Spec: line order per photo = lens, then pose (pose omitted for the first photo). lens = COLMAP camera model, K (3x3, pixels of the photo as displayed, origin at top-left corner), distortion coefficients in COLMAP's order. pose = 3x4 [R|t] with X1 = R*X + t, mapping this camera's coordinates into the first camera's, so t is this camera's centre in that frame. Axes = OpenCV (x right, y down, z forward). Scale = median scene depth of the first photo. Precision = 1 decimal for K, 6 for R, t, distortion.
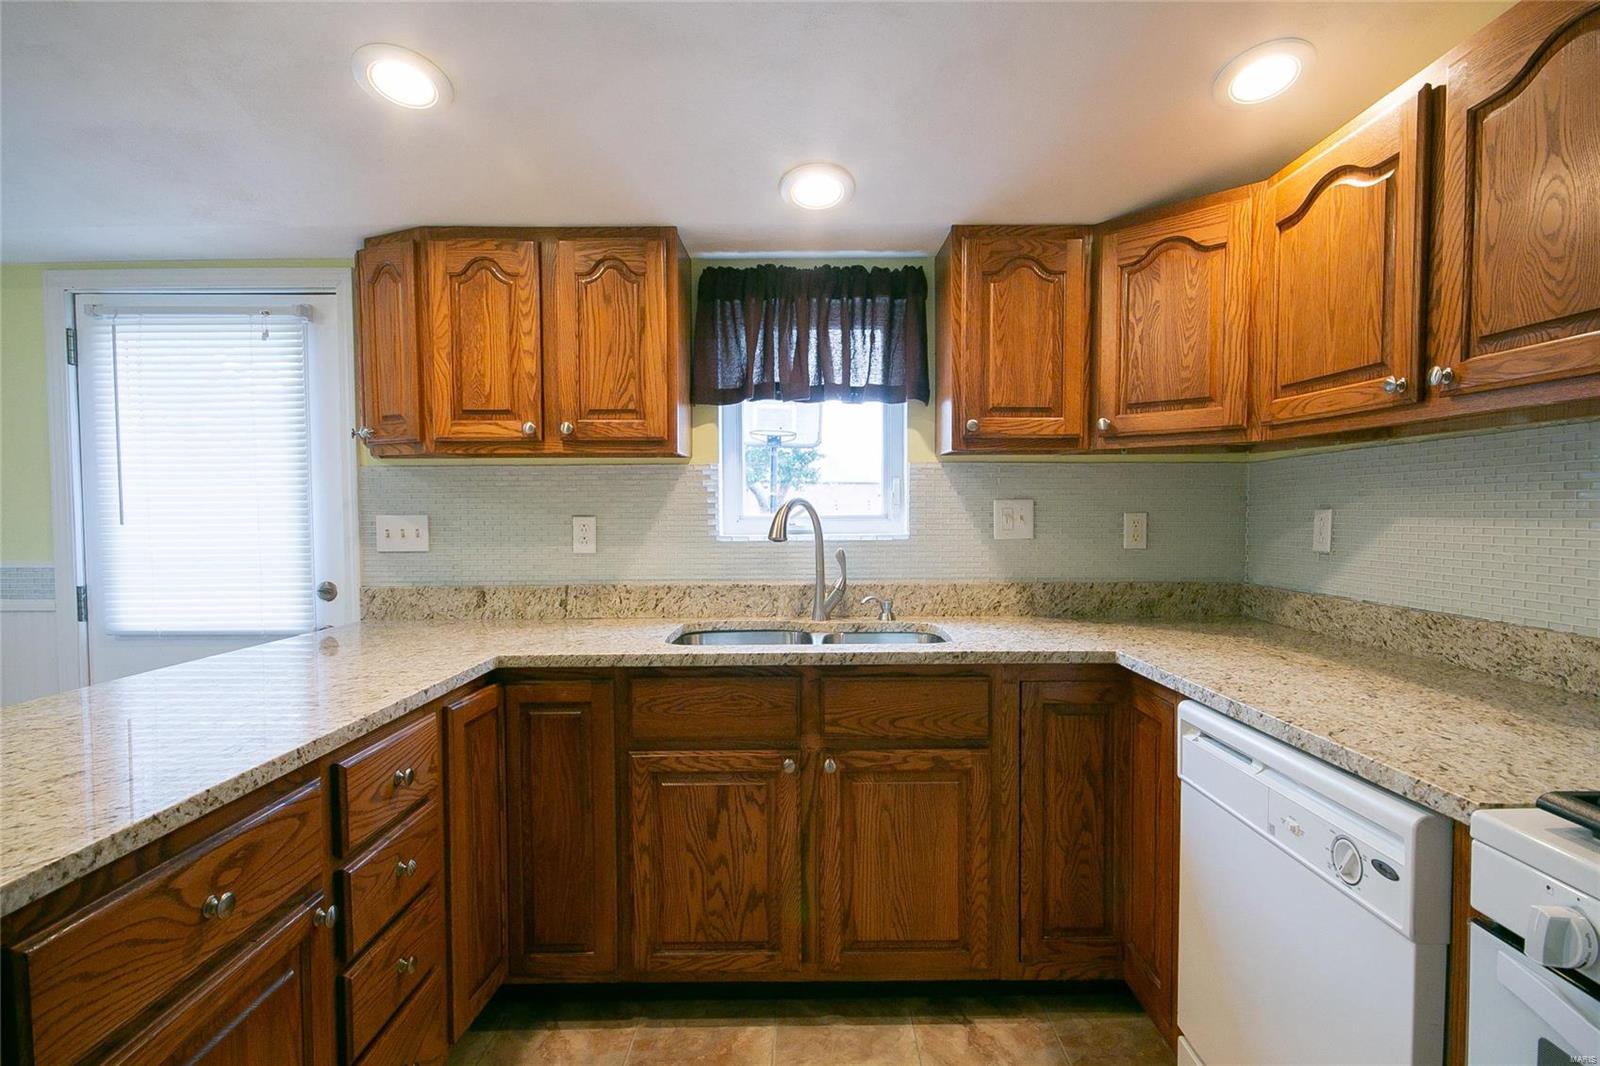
lens RADIAL K [[795.4, 0, 809.5], [0, 795.4, 542.2], [0, 0, 1]] dist [0.012534, -0.005868]
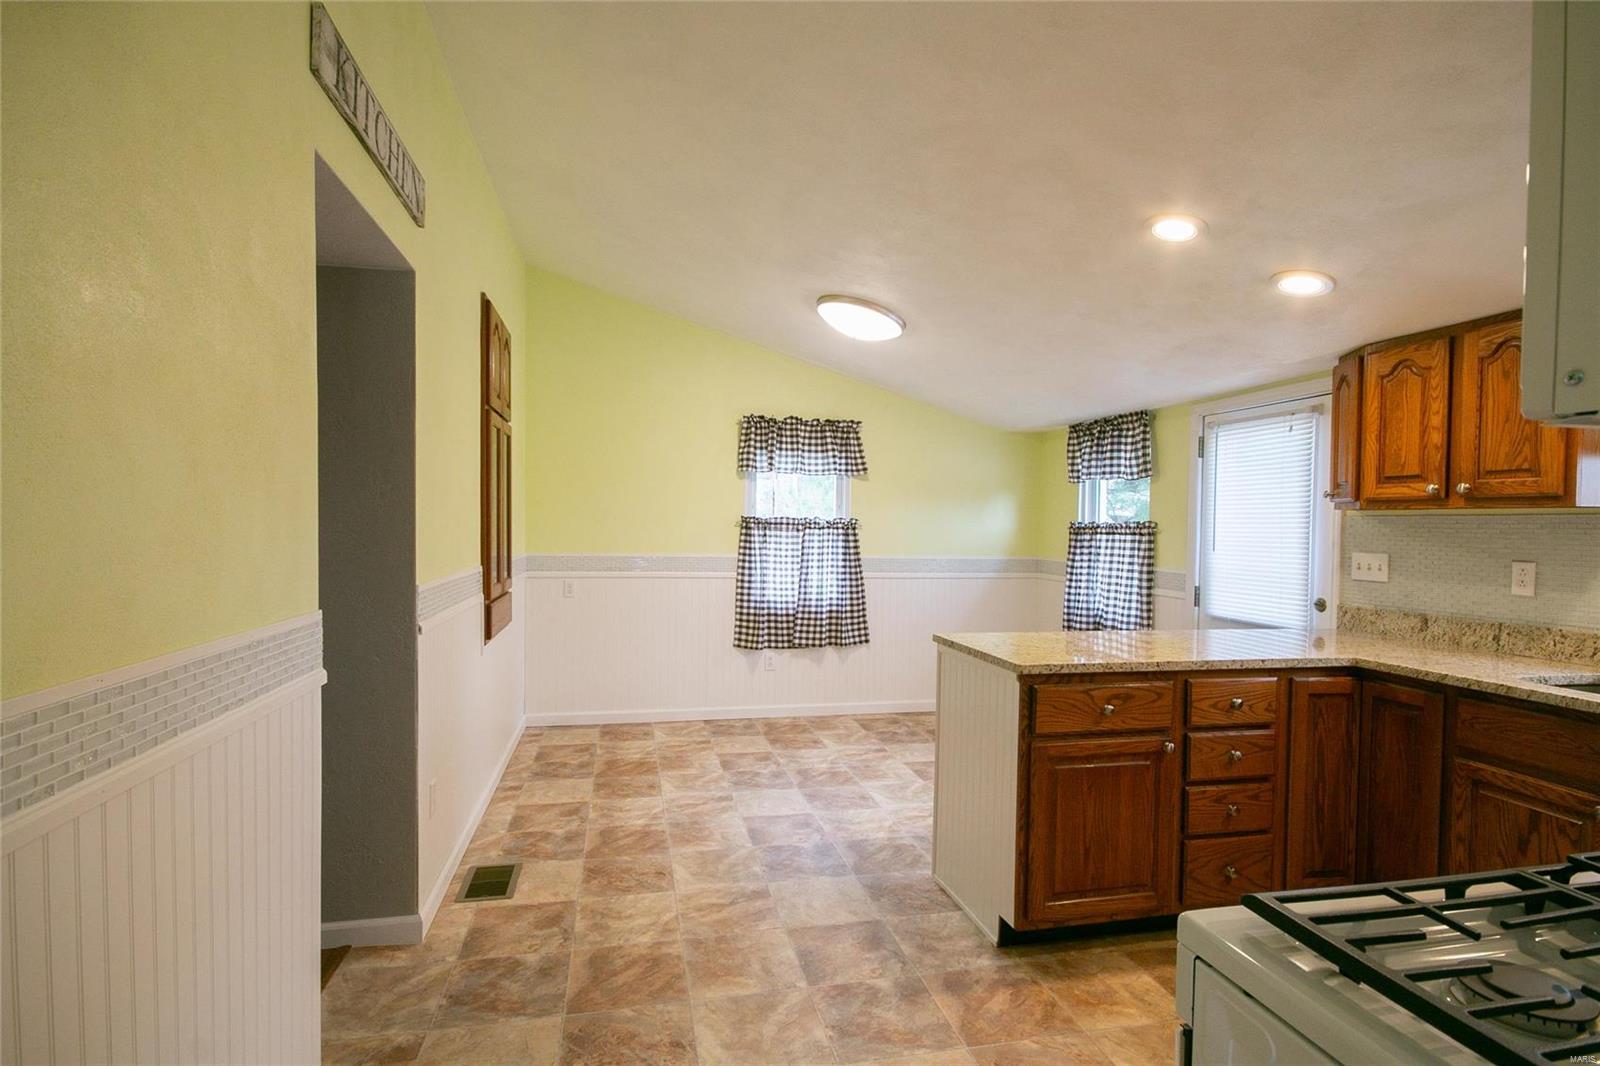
lens RADIAL K [[795.4, 0, 799.2], [0, 795.4, 544.5], [0, 0, 1]] dist [0.012534, -0.005868]
pose [[0.211313, 0.034116, -0.976823, 0.664313], [-0.055493, 0.998197, 0.022858, -0.029859], [0.975842, 0.049377, 0.212825, -0.227314]]
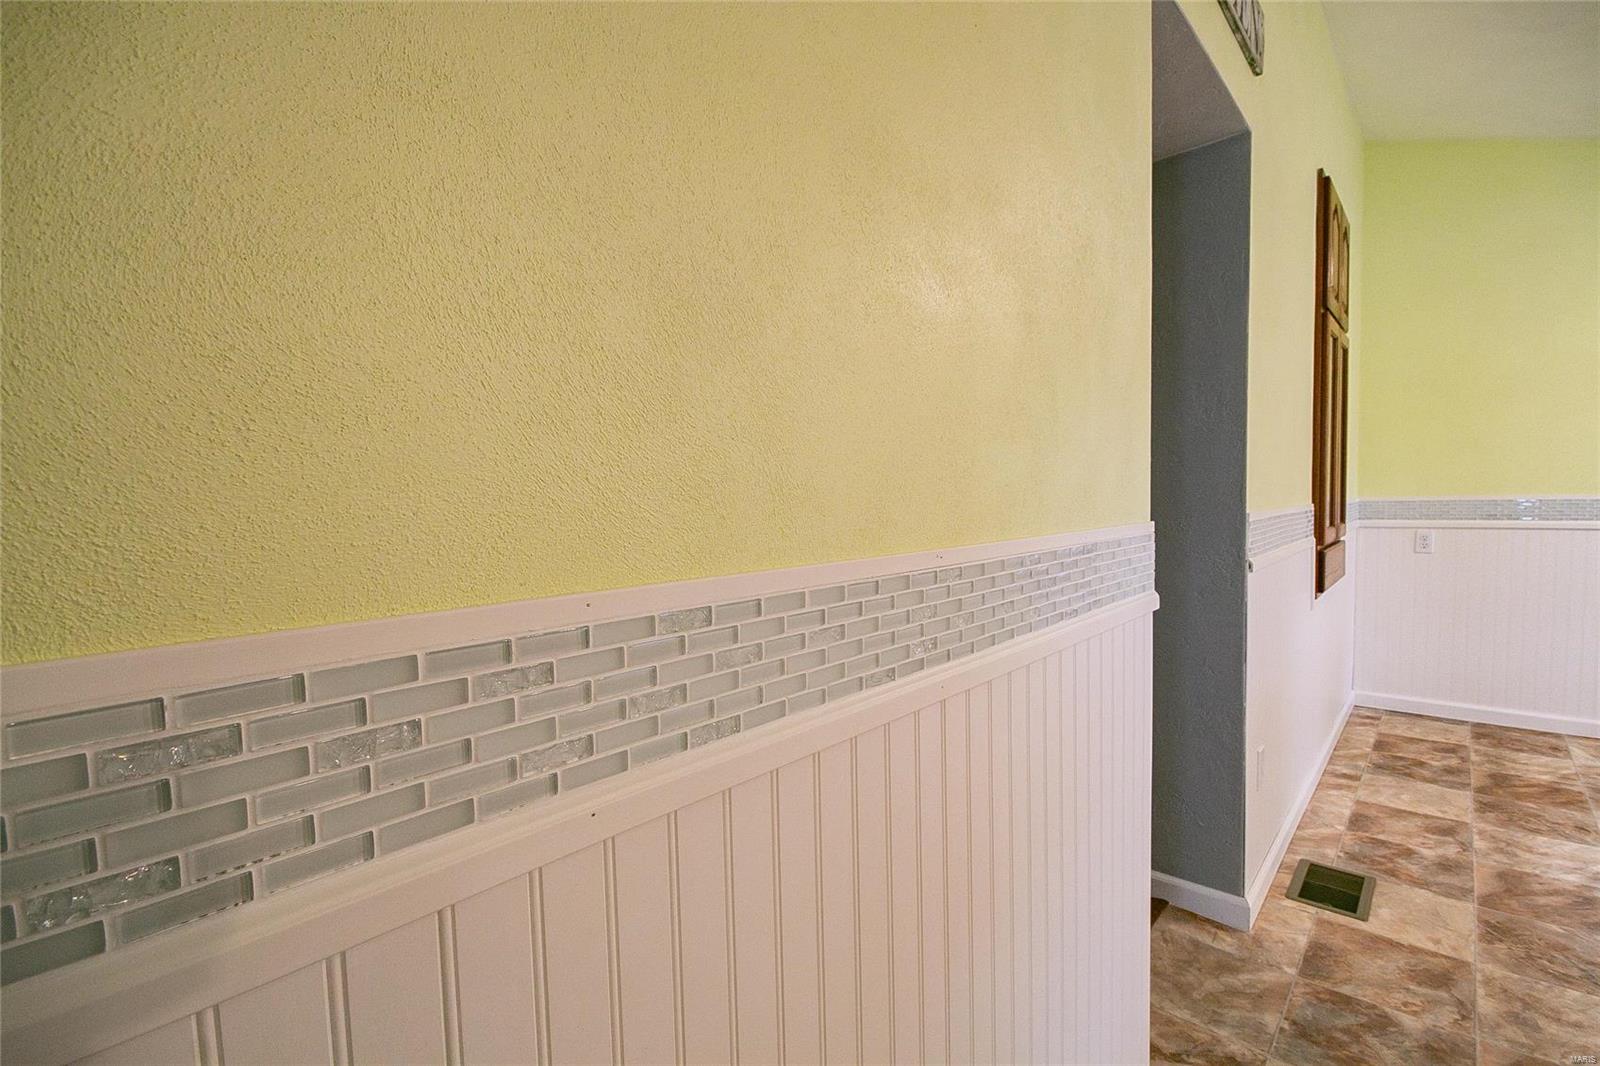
lens RADIAL K [[733.3, 0, 797.7], [0, 733.3, 540.3], [0, 0, 1]] dist [0.007013, -0.011859]
pose [[-0.670323, 0.066039, -0.739125, 0.450173], [-0.004468, 0.995655, 0.093012, 0.037723], [0.742056, 0.065651, -0.667115, -0.327055]]
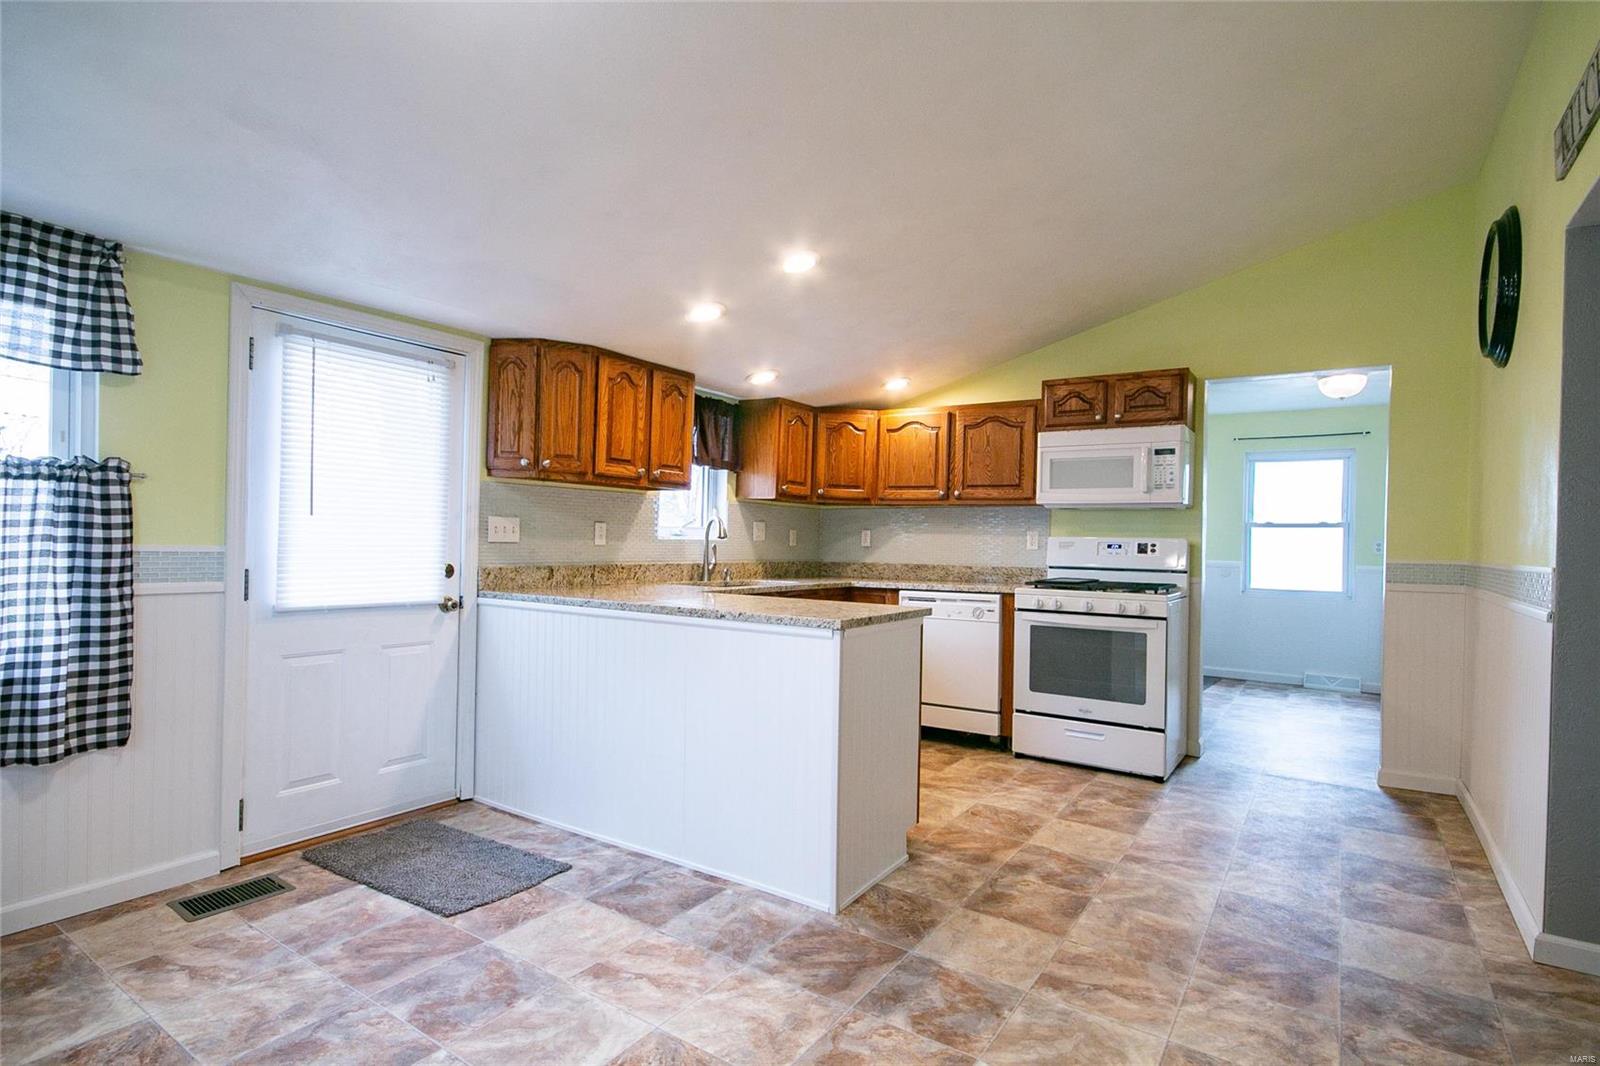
lens RADIAL K [[795.4, 0, 800.8], [0, 795.4, 547.4], [0, 0, 1]] dist [0.012534, -0.005868]
pose [[0.564518, 0.009550, 0.825366, -1.614360], [0.009150, 0.999799, -0.017826, 0.060062], [-0.825370, 0.017615, 0.564317, -0.290664]]
